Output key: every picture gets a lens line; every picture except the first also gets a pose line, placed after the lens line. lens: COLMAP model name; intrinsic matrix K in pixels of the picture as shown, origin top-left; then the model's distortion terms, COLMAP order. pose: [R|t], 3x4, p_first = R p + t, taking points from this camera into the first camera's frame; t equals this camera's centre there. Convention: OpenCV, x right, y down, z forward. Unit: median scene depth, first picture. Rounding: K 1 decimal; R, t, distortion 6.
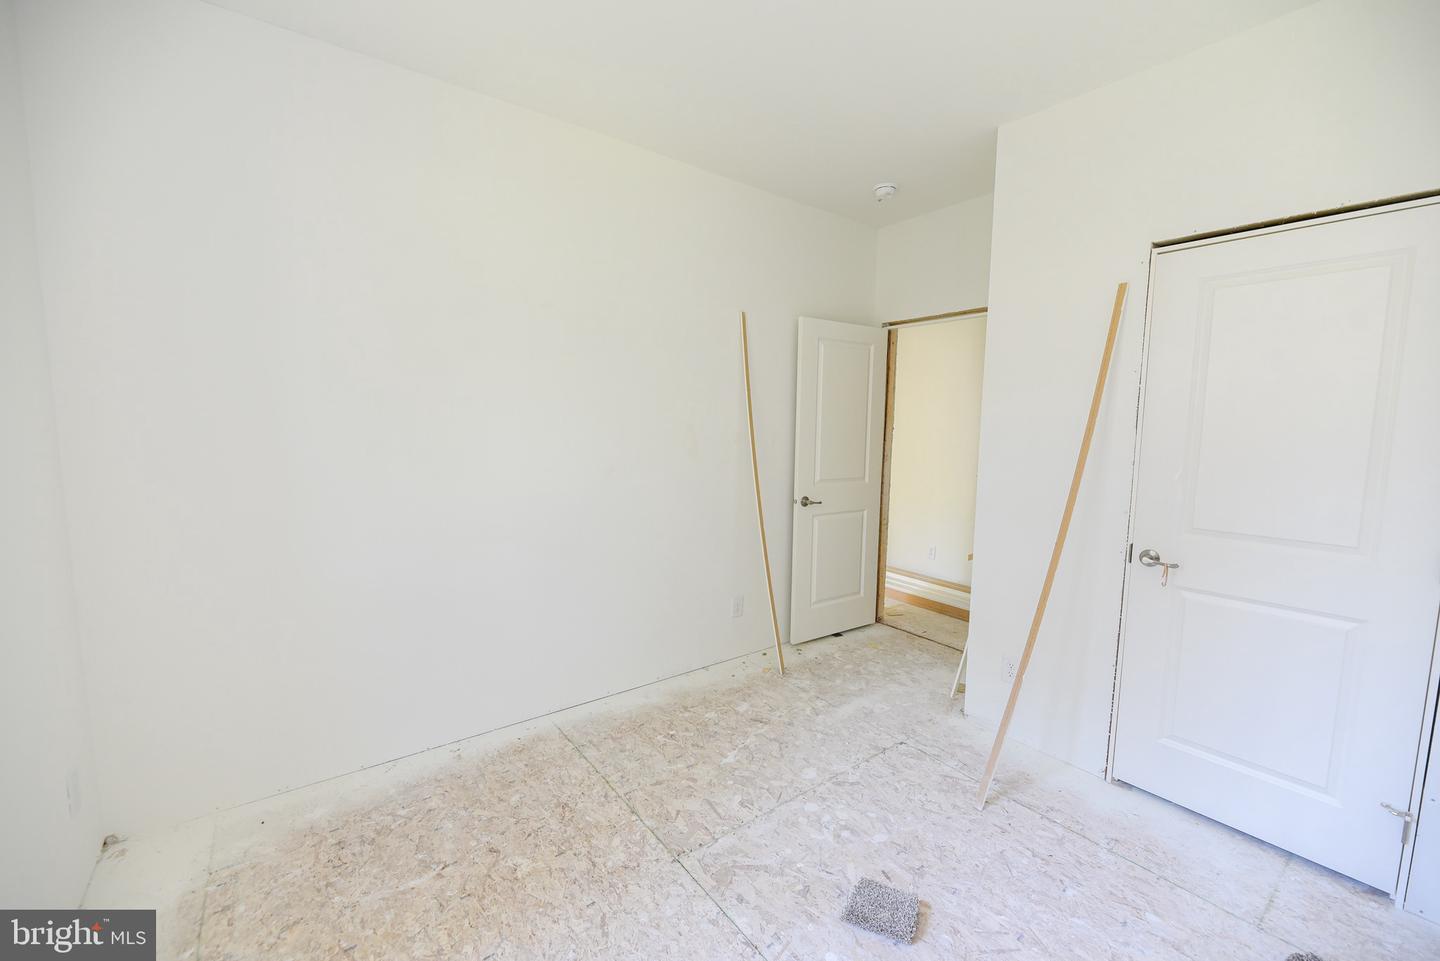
lens RADIAL K [[579.4, 0, 727.7], [0, 579.4, 483.8], [0, 0, 1]] dist [-0.001487, -0.000905]
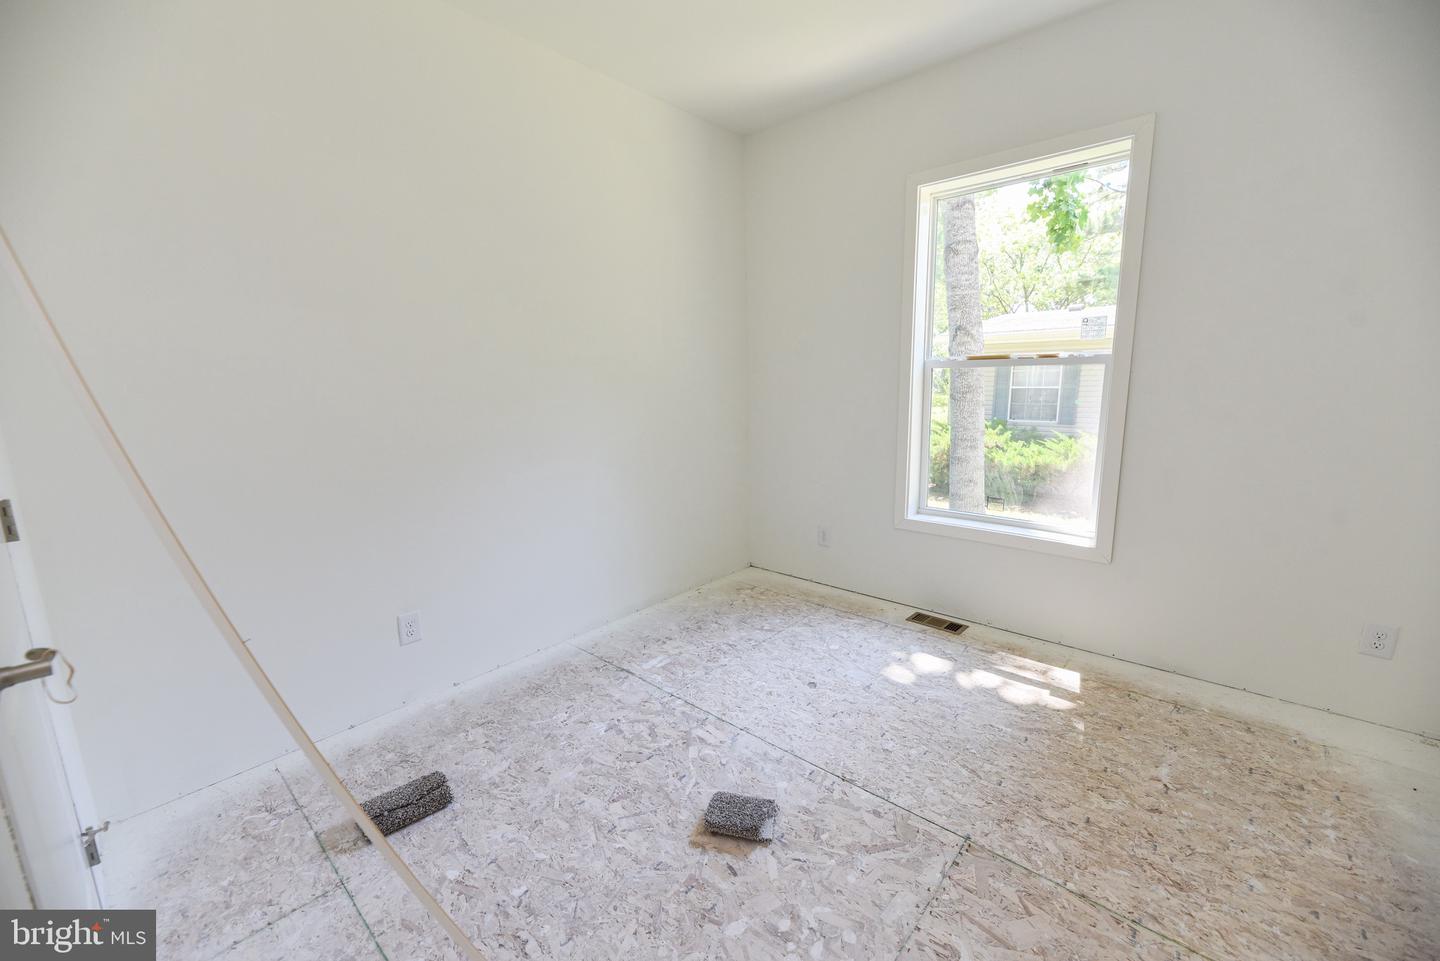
lens RADIAL K [[579.4, 0, 727.7], [0, 579.4, 483.8], [0, 0, 1]] dist [-0.001487, -0.000905]
pose [[-0.981387, 0.038998, -0.188037, 0.417470], [-0.015984, 0.959178, 0.282350, -0.106508], [0.191372, 0.280100, -0.940702, 1.637853]]
